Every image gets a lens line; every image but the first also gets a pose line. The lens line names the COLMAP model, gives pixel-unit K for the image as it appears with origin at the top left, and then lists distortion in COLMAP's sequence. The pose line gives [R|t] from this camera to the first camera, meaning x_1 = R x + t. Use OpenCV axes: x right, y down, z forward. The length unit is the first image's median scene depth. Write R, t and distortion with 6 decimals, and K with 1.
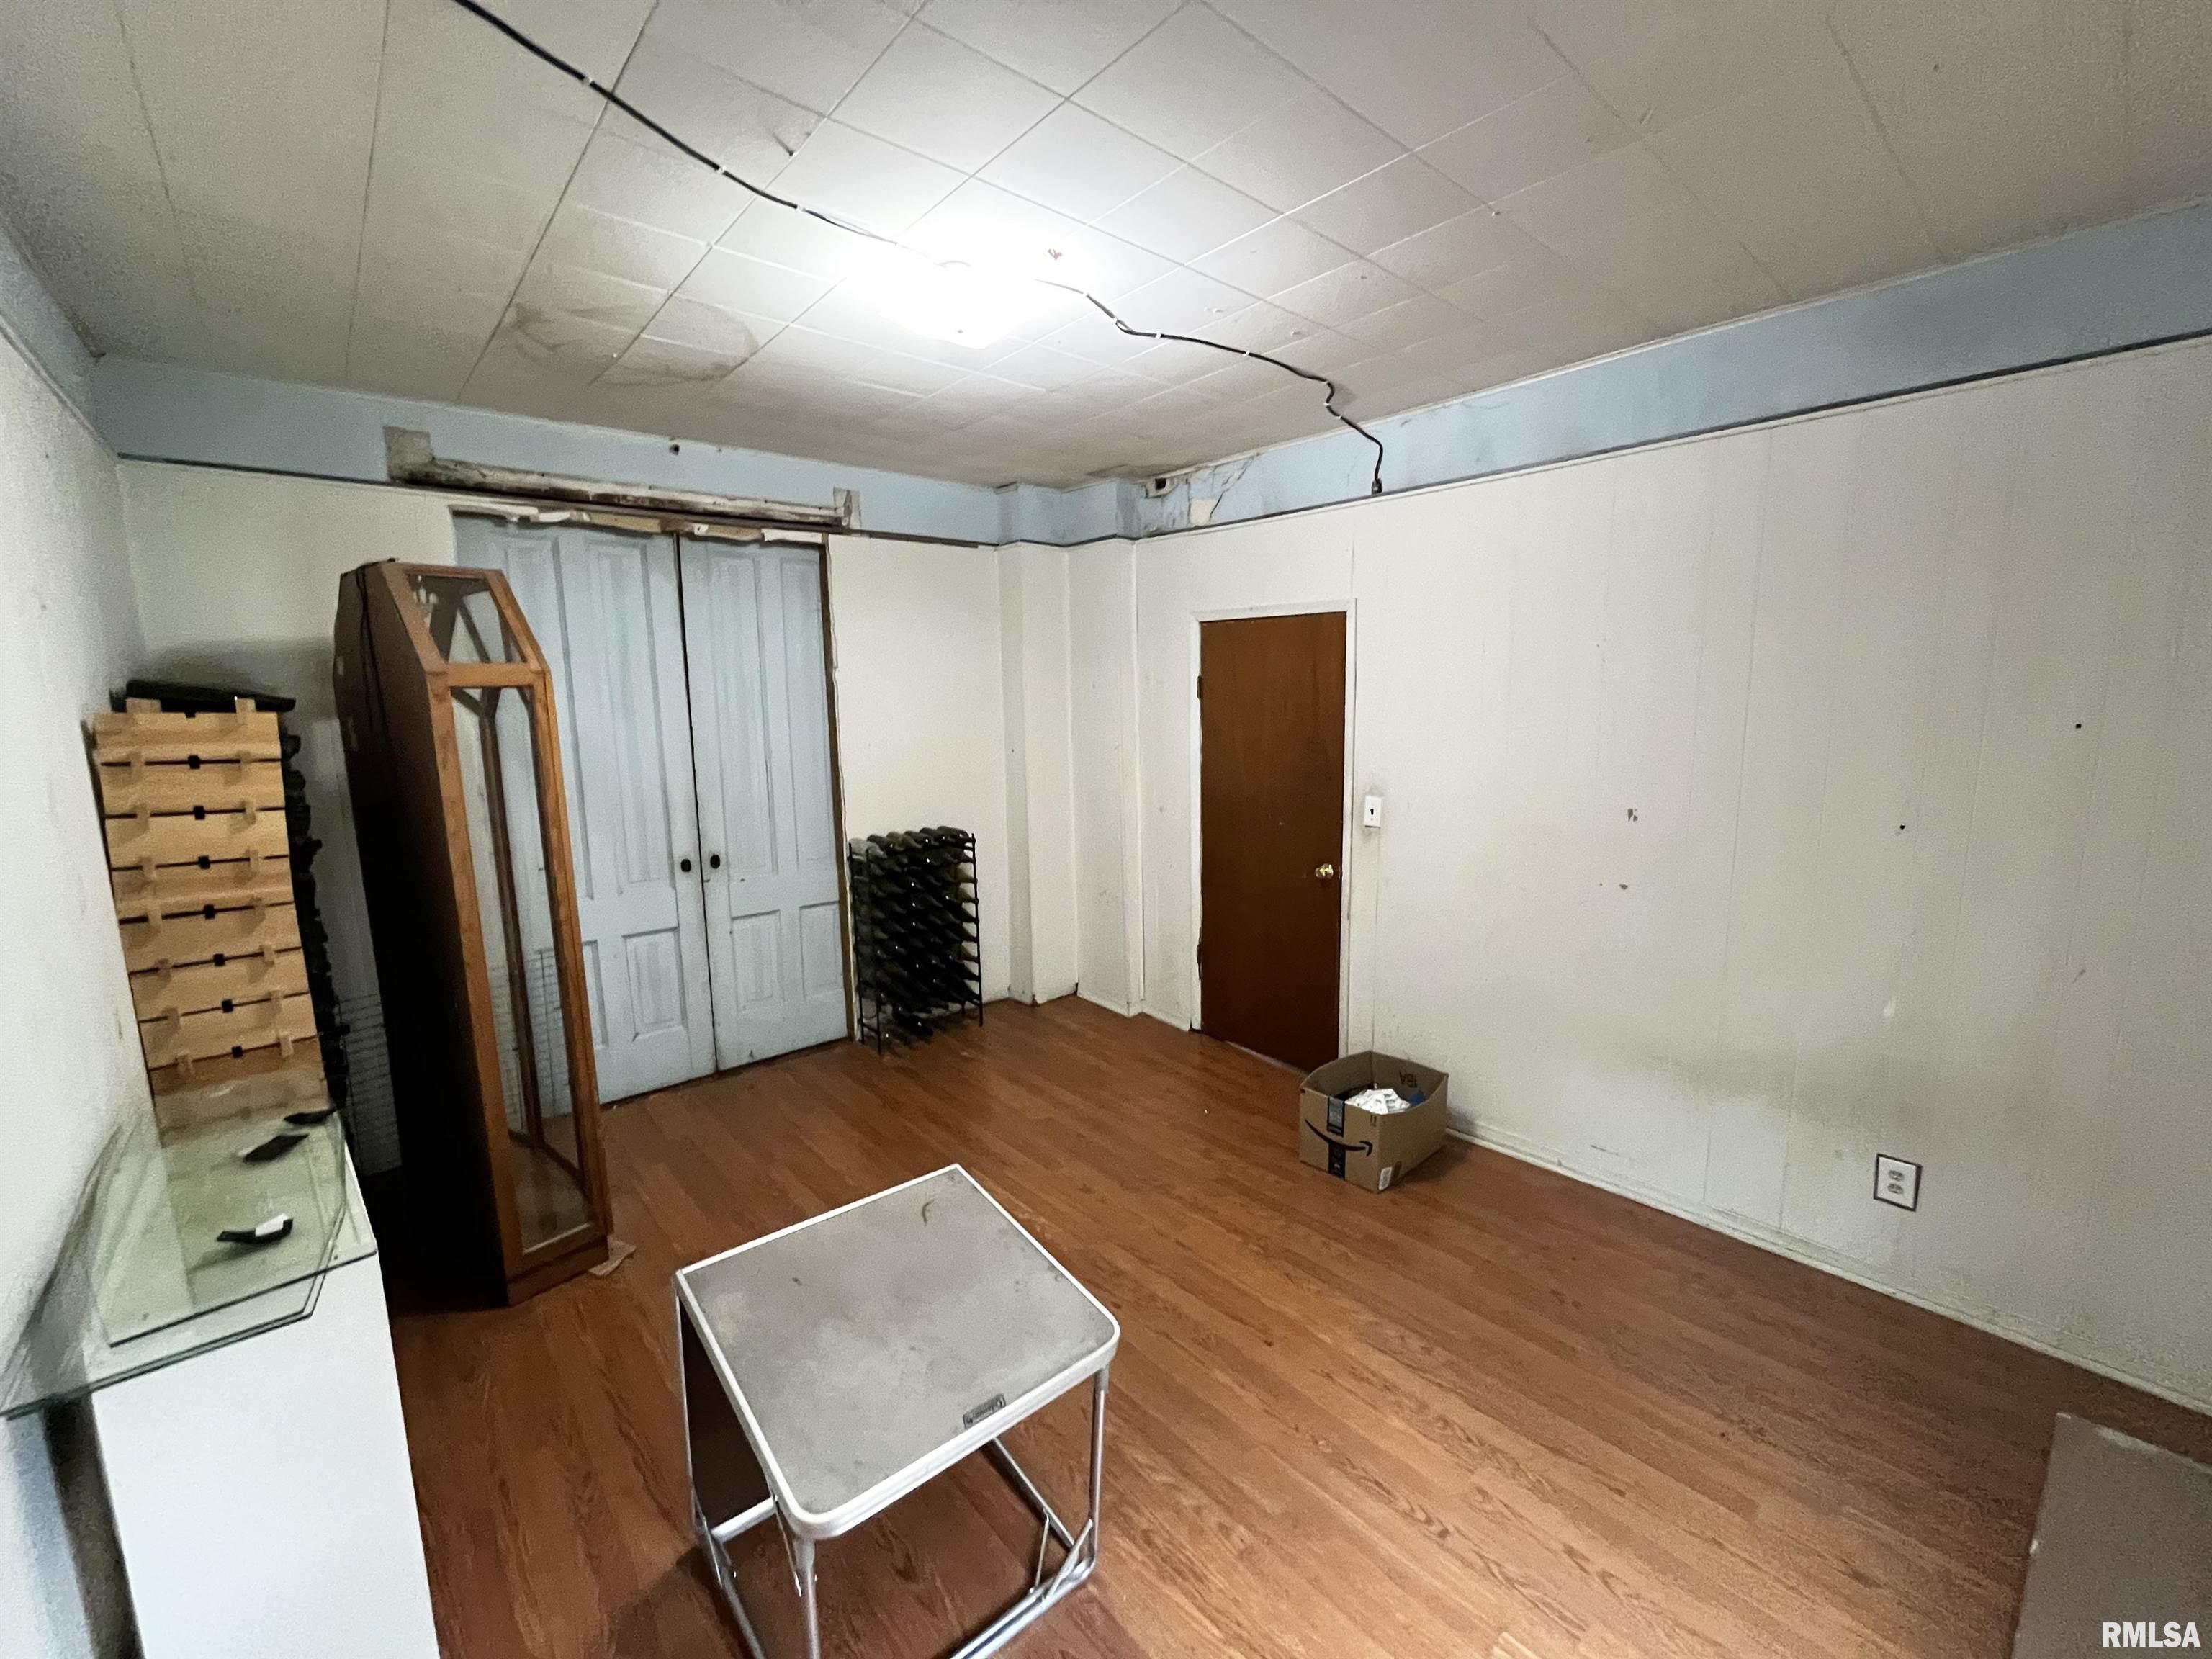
lens RADIAL K [[900.1, 0, 1102.7], [0, 900.1, 827.2], [0, 0, 1]] dist [-0.001744, -0.000173]
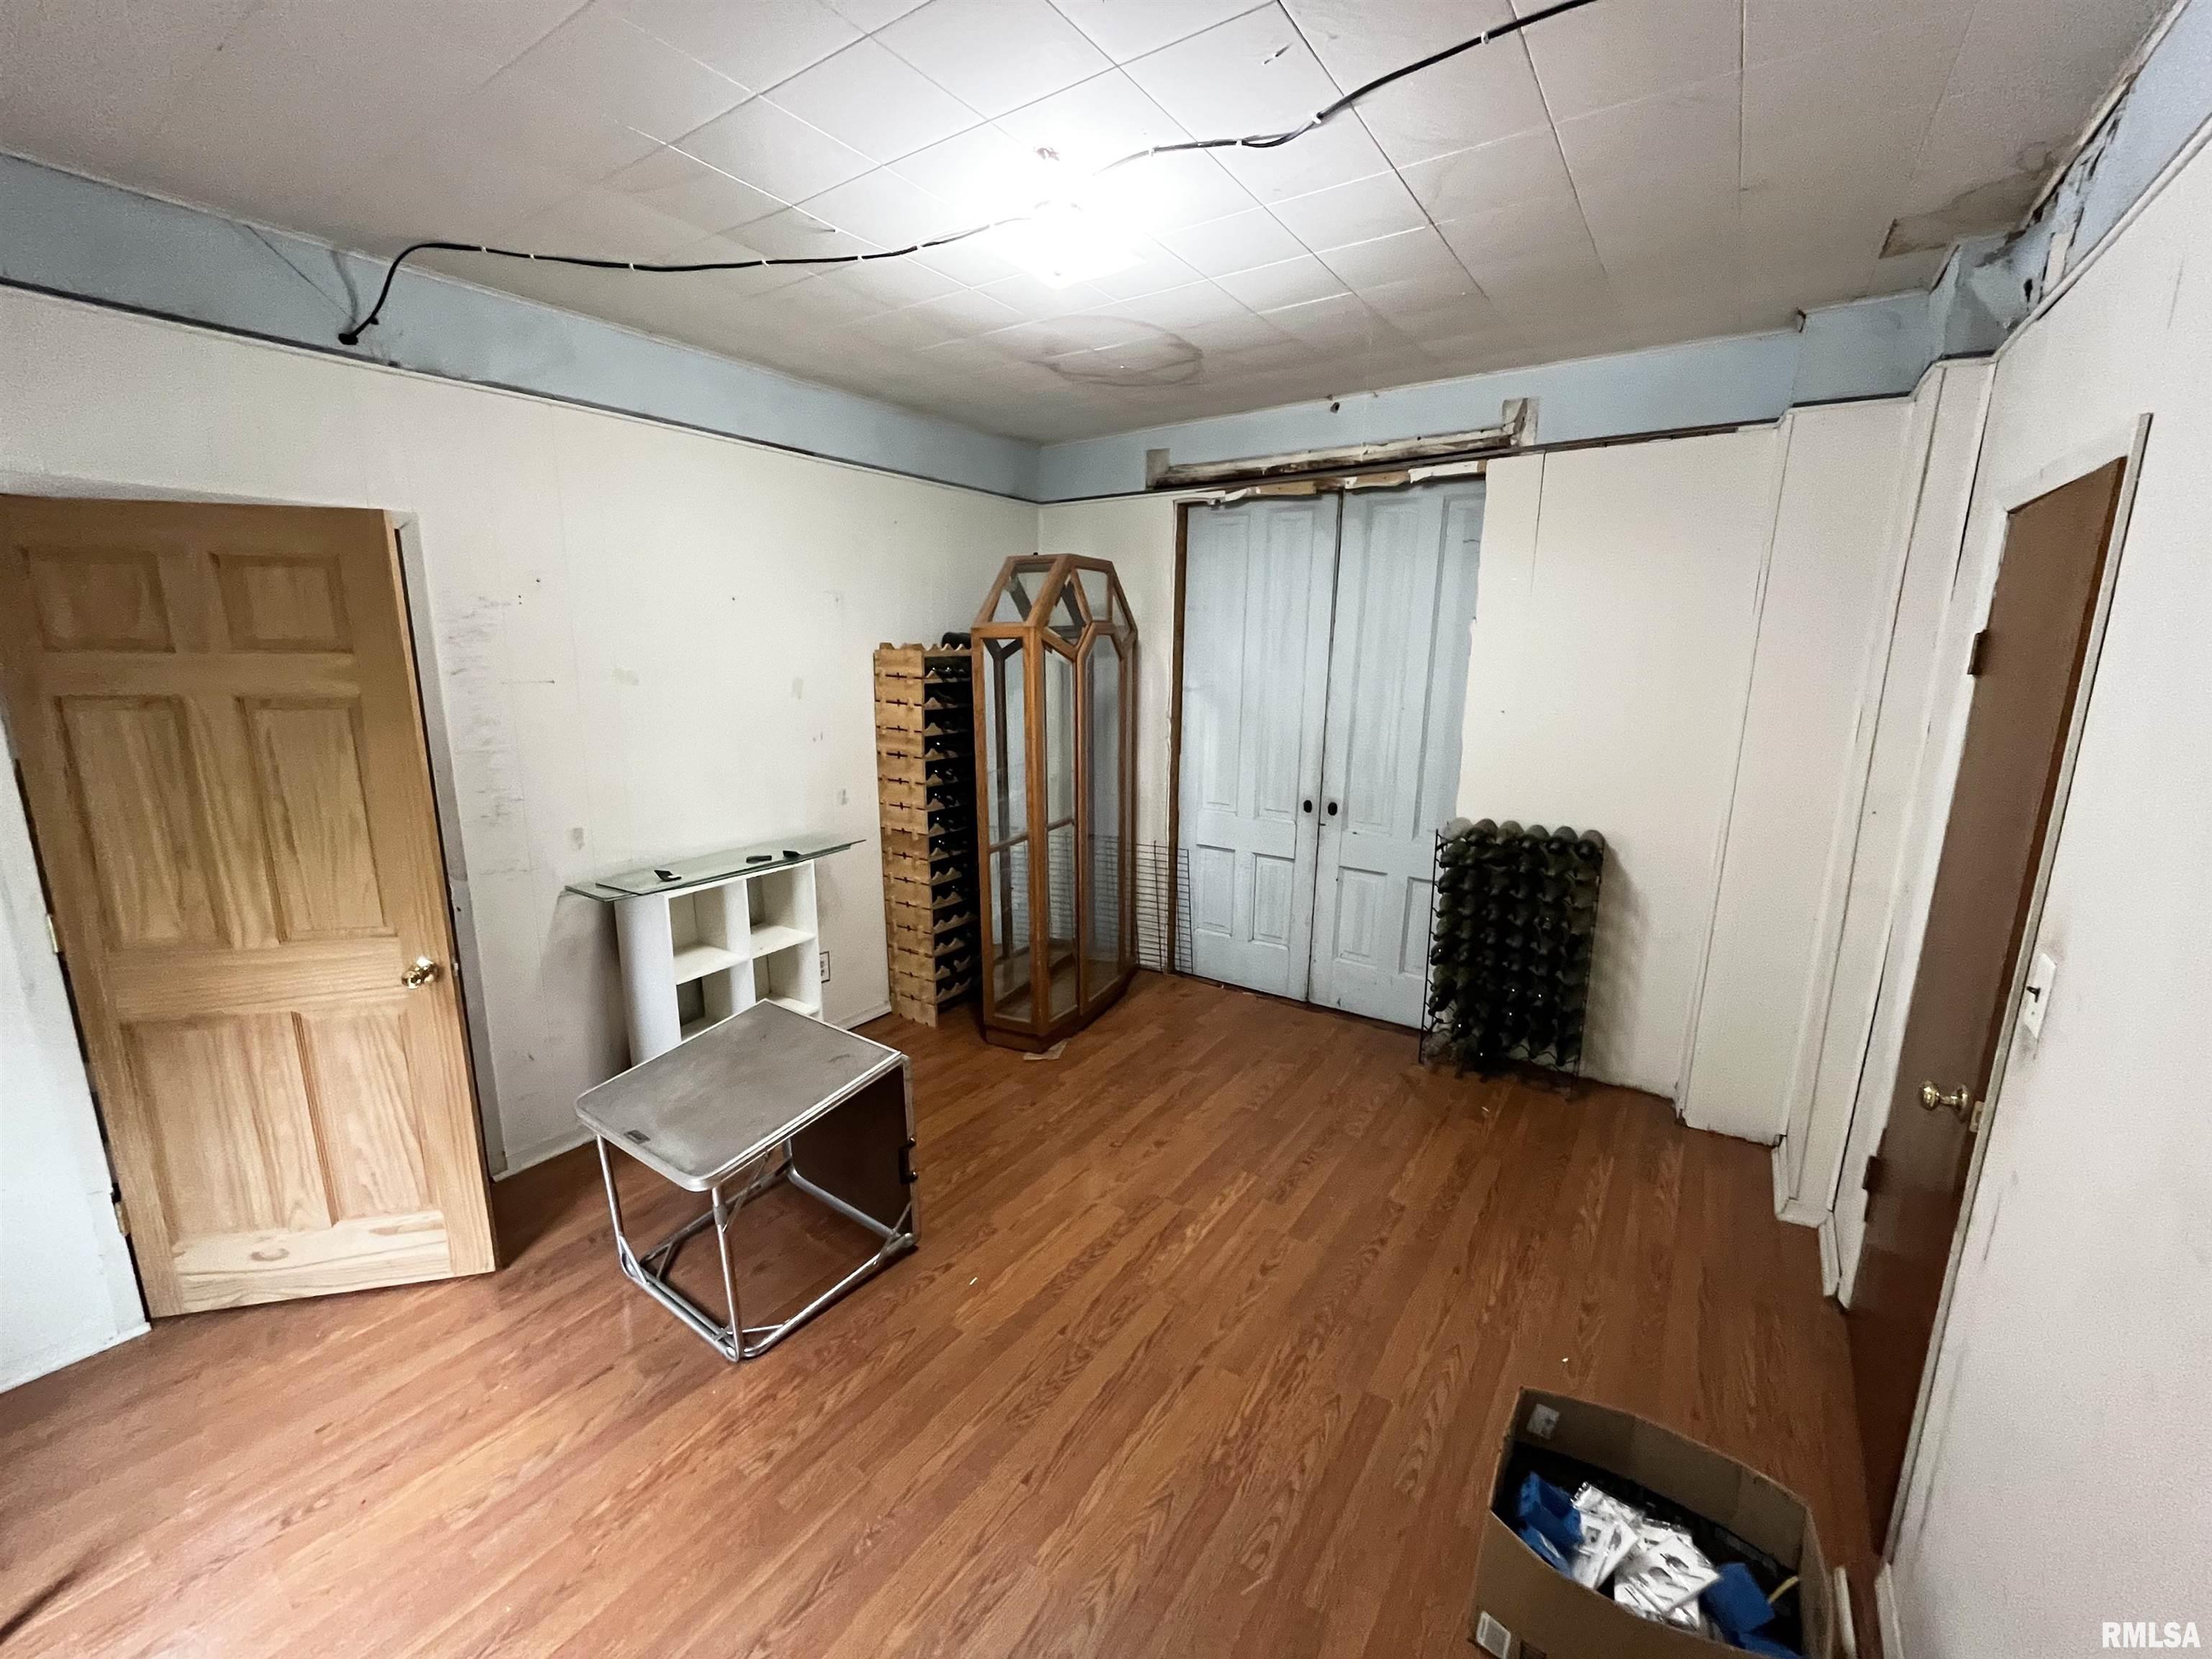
lens RADIAL K [[900.1, 0, 1102.7], [0, 900.1, 827.2], [0, 0, 1]] dist [-0.001744, -0.000173]
pose [[0.245427, 0.208562, -0.946714, 0.545453], [-0.154754, 0.972488, 0.174122, -0.089682], [0.956983, 0.103773, 0.270951, 0.515717]]
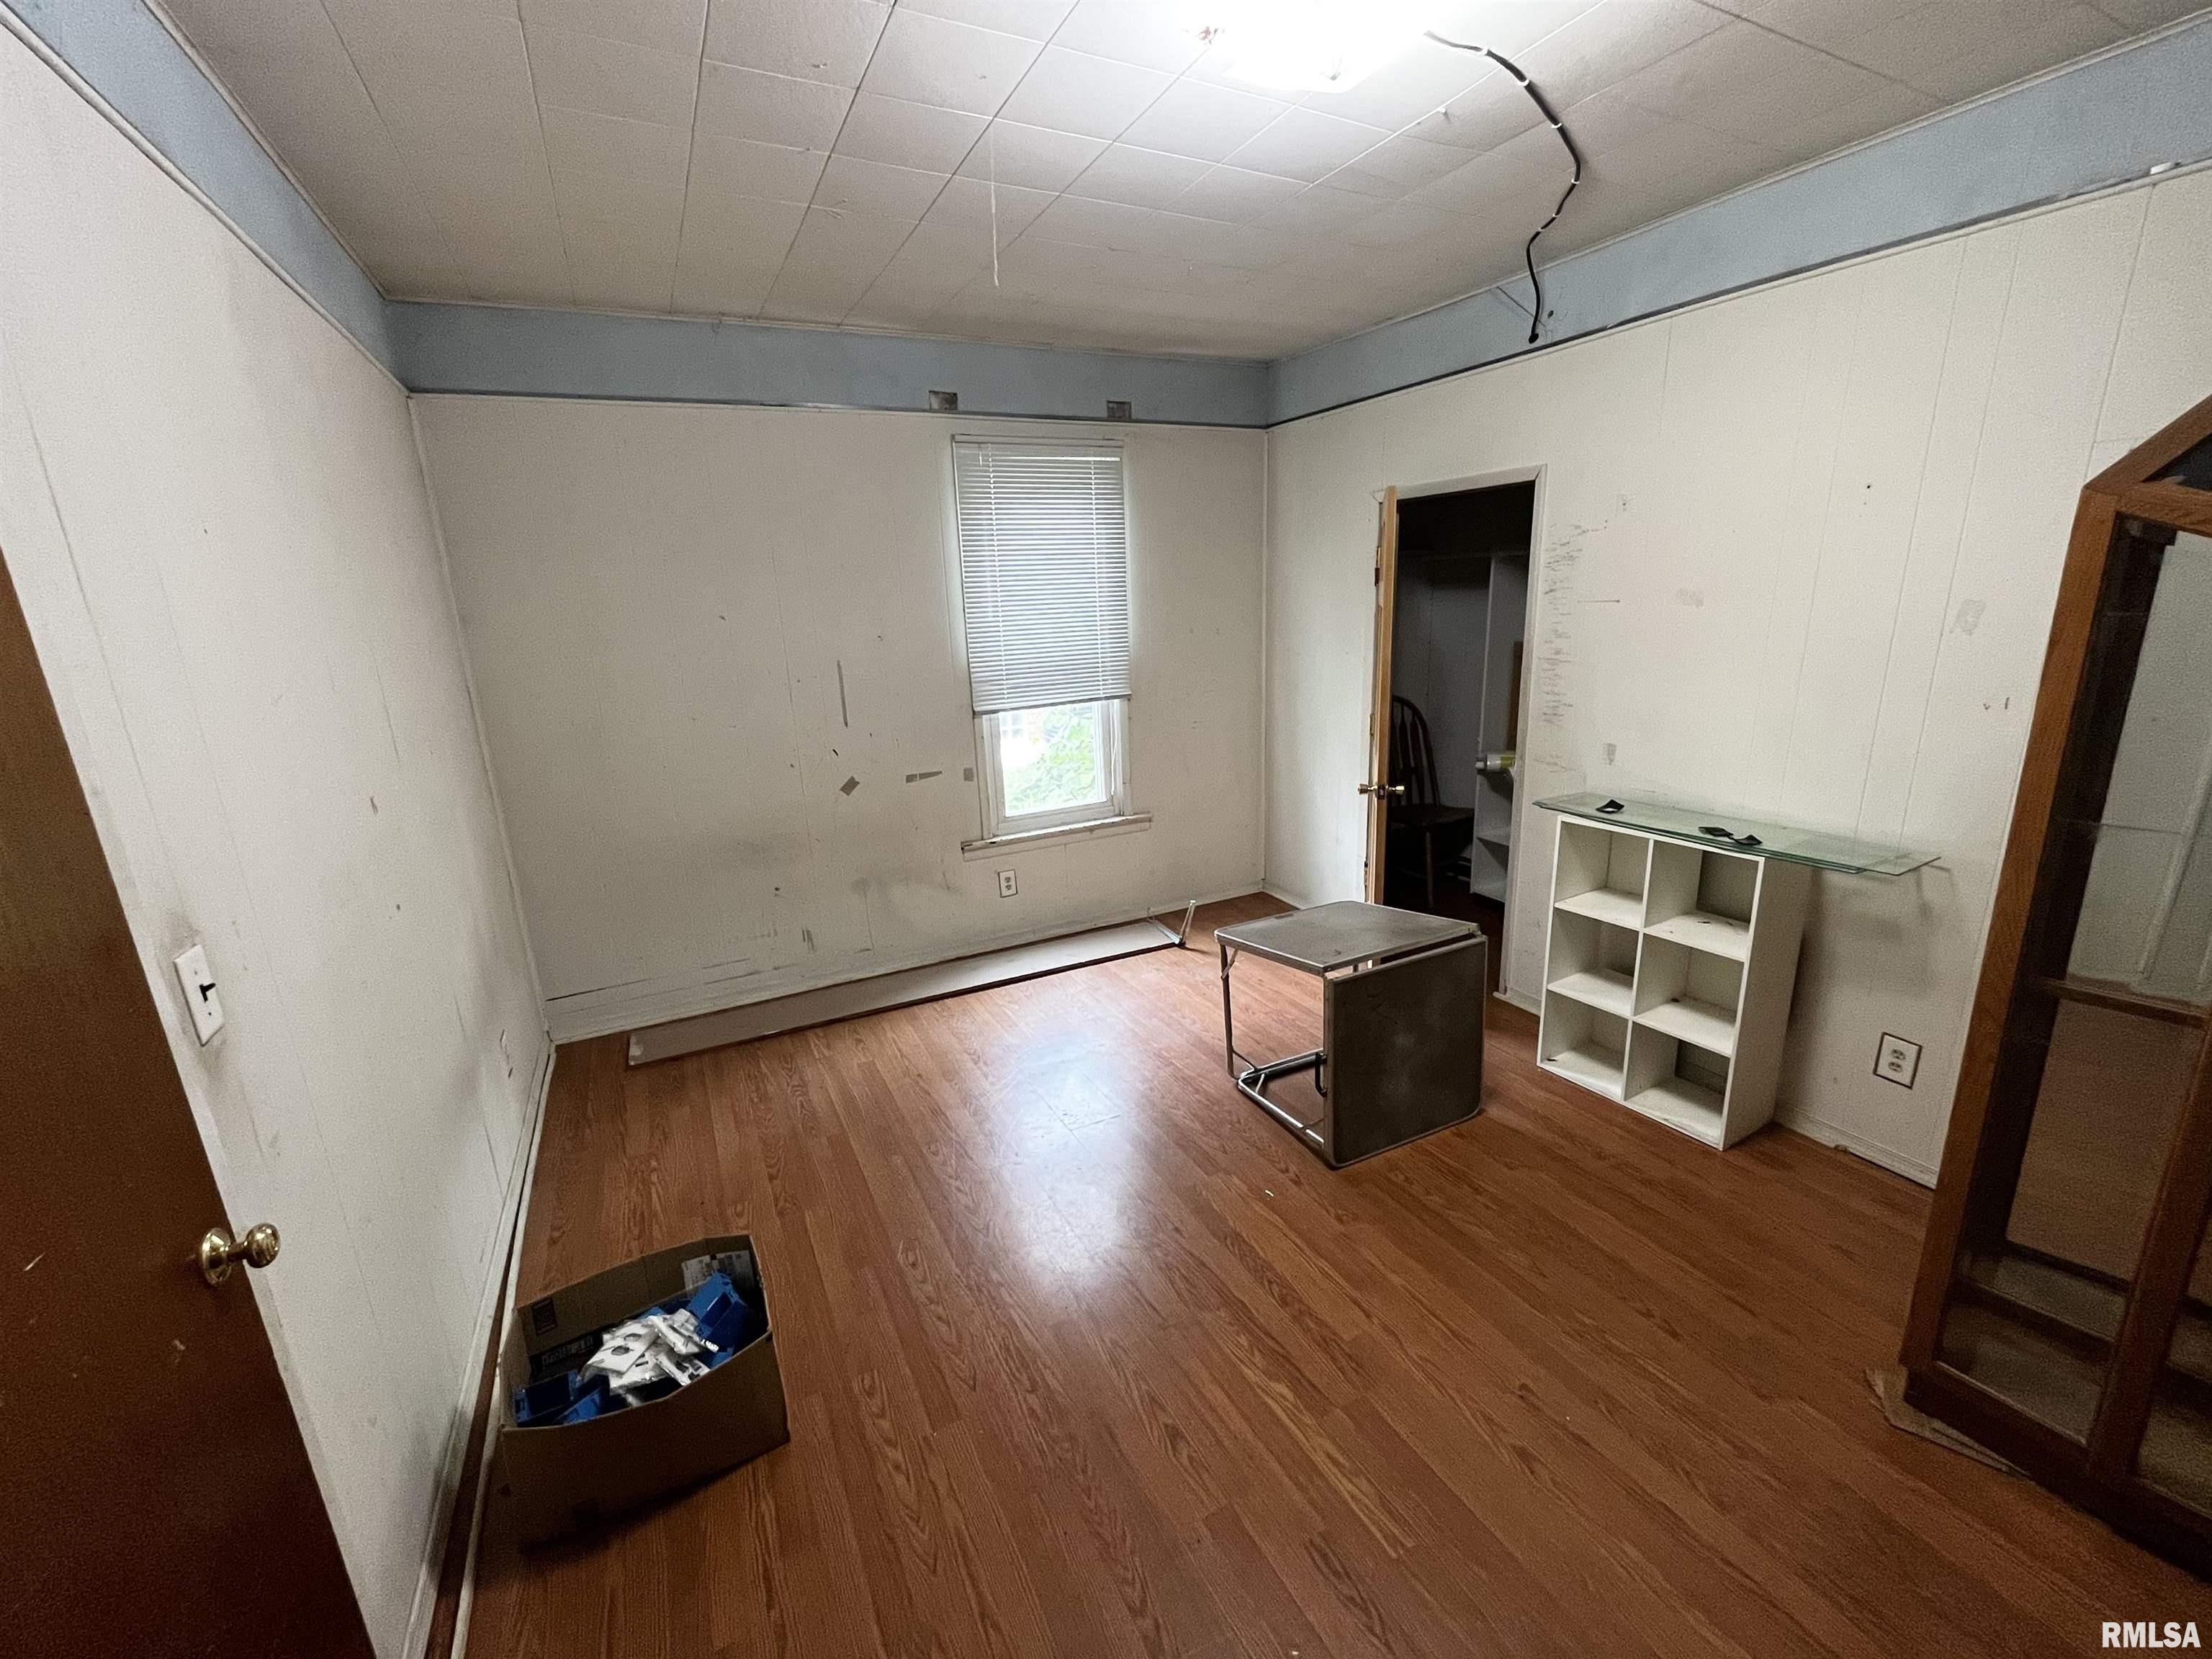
lens RADIAL K [[903.9, 0, 1106.1], [0, 903.9, 825.7], [0, 0, 1]] dist [0.000278, 0.000034]
pose [[-0.969110, -0.009631, 0.246441, -0.099745], [0.087273, 0.921193, 0.379192, -0.169302], [-0.230672, 0.388986, -0.891897, 1.194191]]
